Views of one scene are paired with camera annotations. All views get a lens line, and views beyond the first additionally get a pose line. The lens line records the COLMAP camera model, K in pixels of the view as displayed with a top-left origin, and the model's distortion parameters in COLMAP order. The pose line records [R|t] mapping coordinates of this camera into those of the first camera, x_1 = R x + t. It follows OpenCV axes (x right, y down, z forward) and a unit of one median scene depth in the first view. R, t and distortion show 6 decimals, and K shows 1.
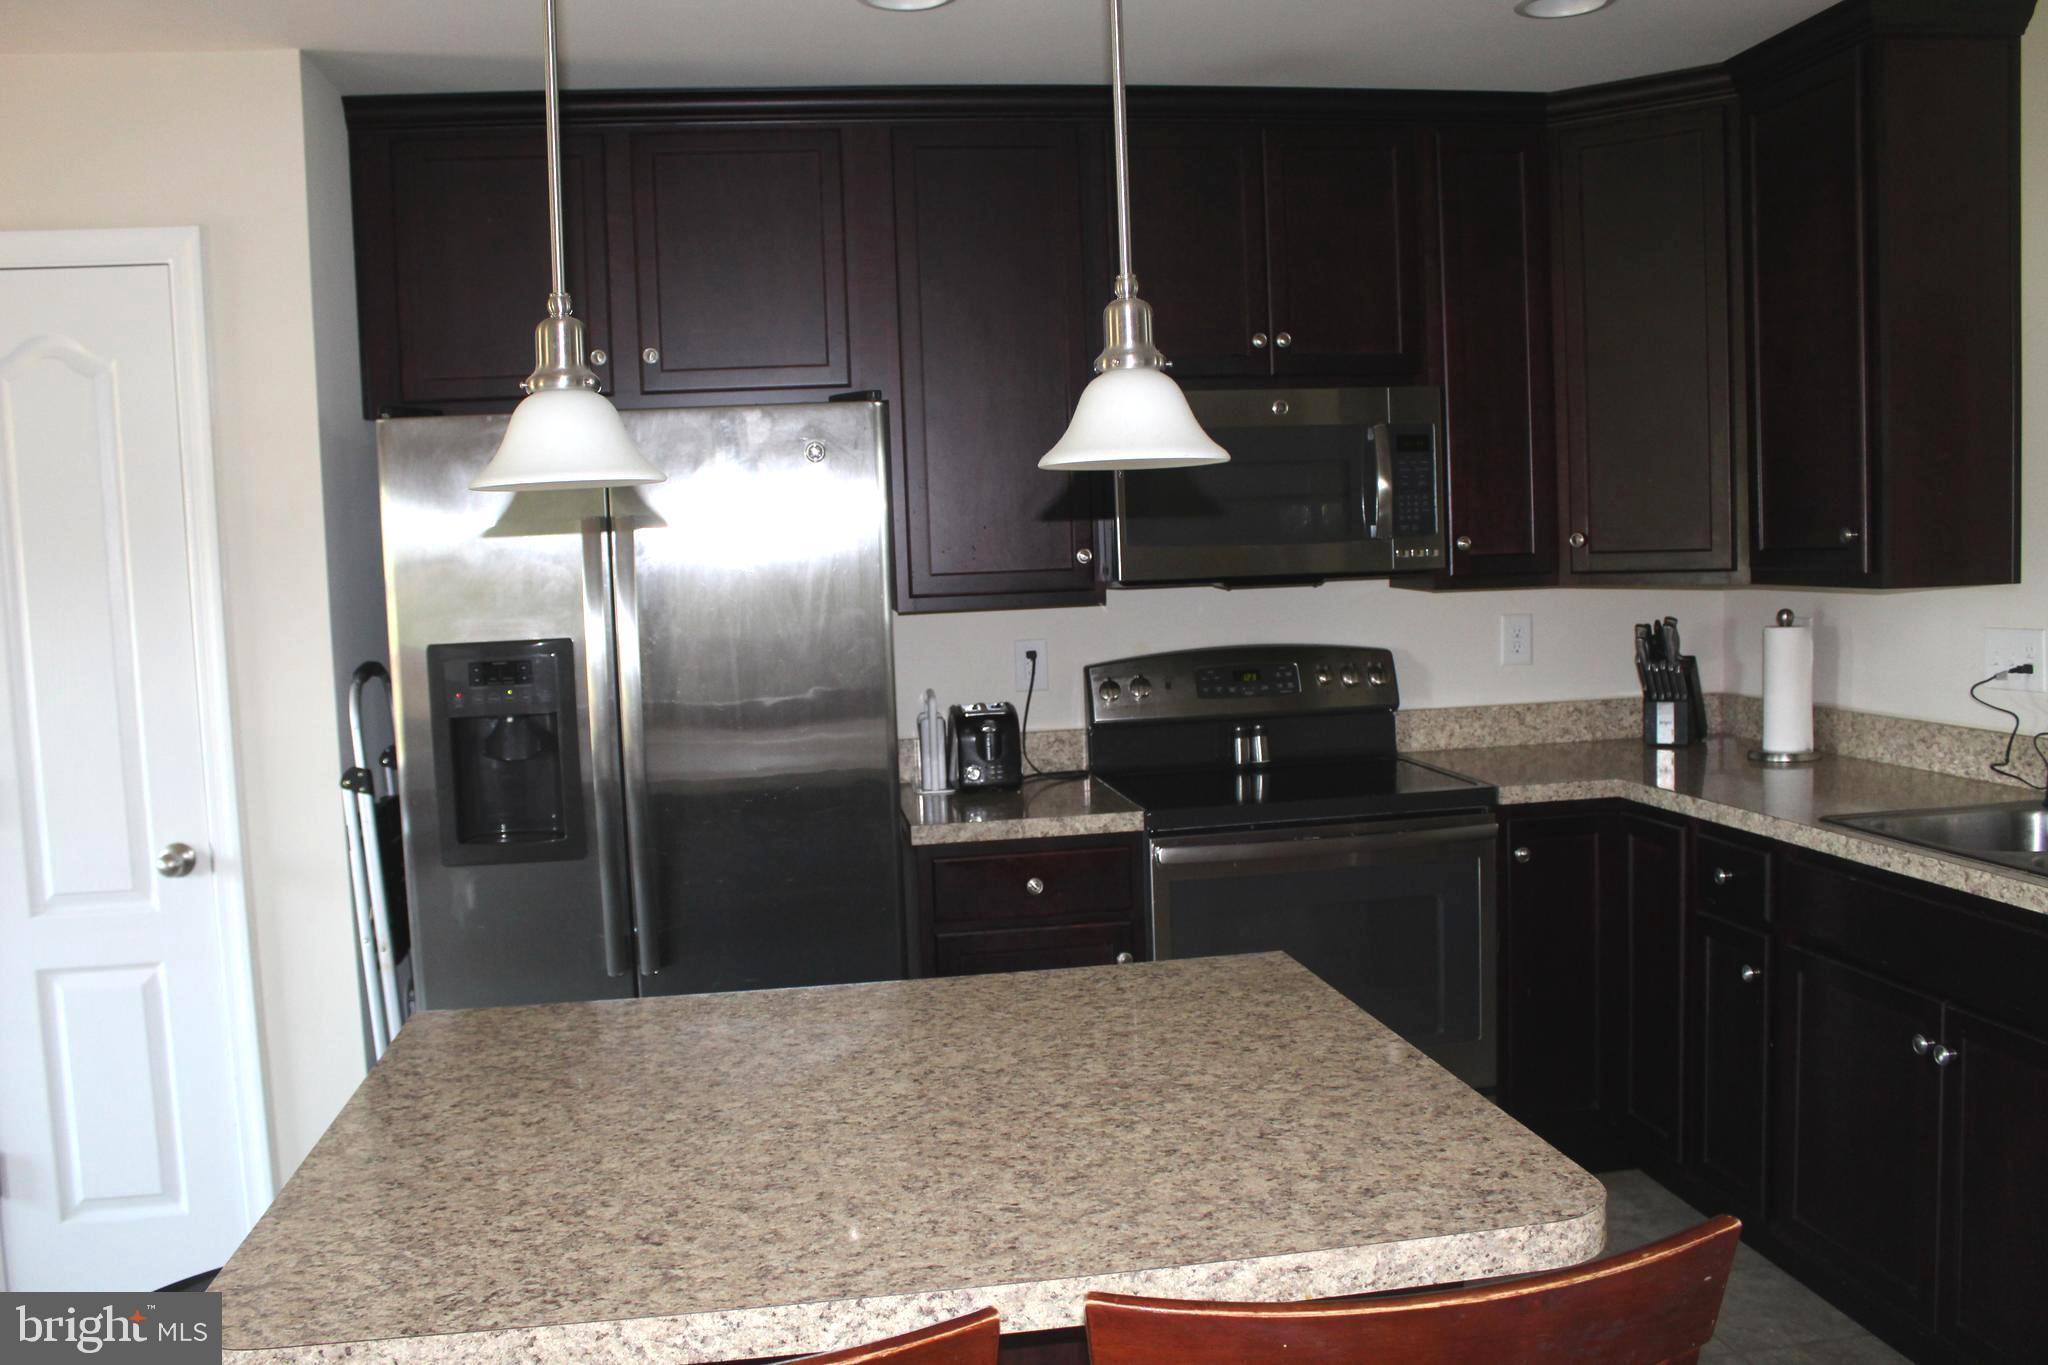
lens RADIAL K [[1719.8, 0, 1024.0], [0, 1719.8, 682.5], [0, 0, 1]] dist [-0.098470, 0.008177]
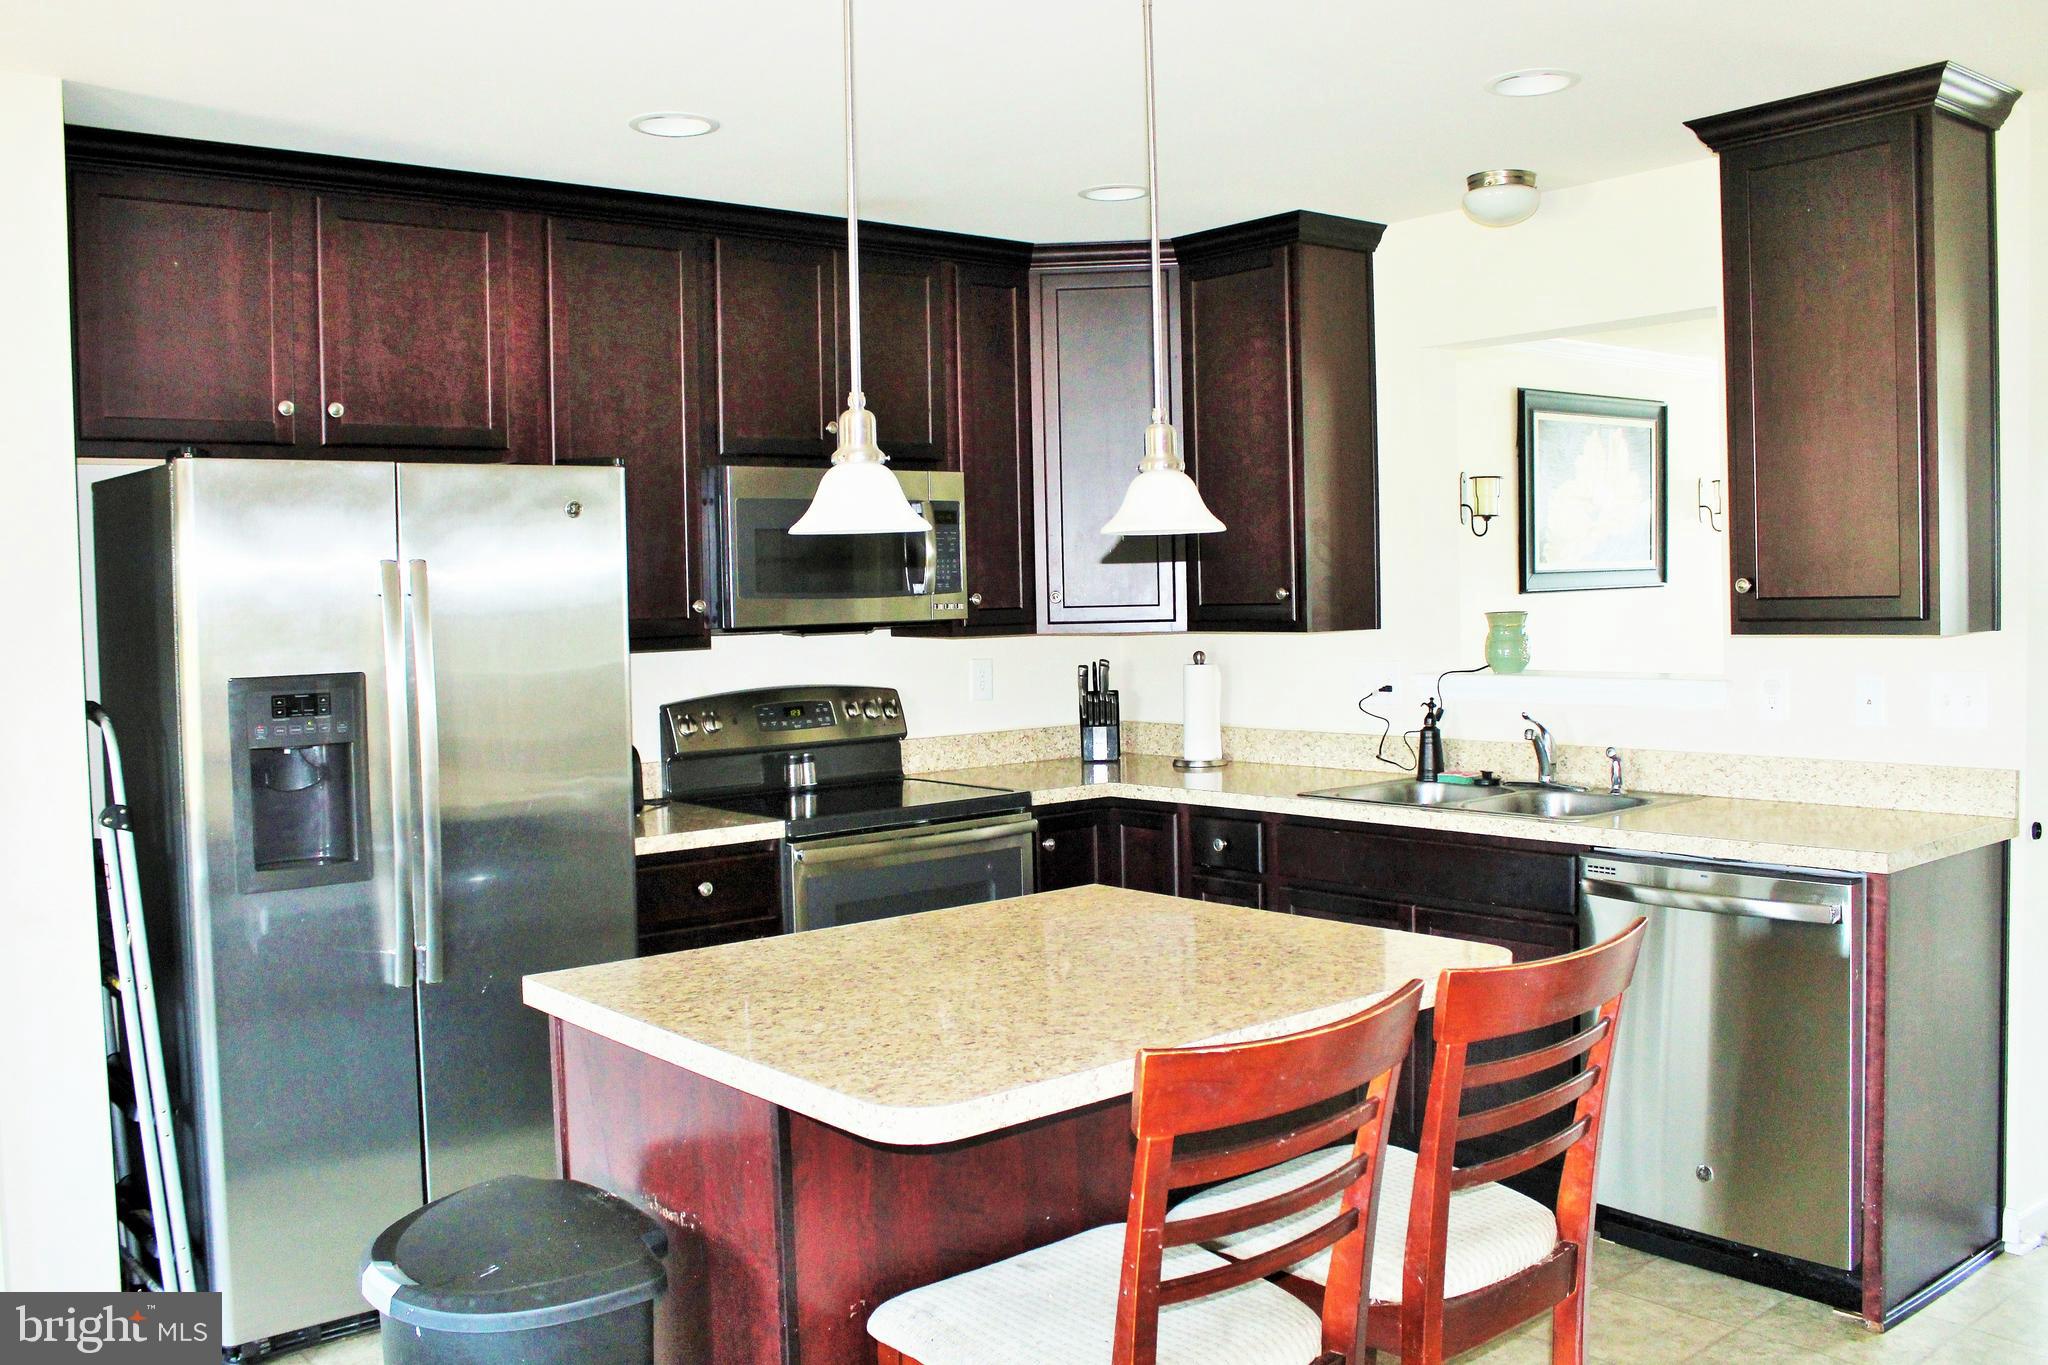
lens RADIAL K [[1784.3, 0, 1024.0], [0, 1784.3, 682.5], [0, 0, 1]] dist [-0.086710, 0.002003]
pose [[0.860777, -0.009422, 0.508895, -0.378373], [0.031751, 0.998875, -0.035213, 0.026008], [-0.507991, 0.046469, 0.860108, -0.128574]]
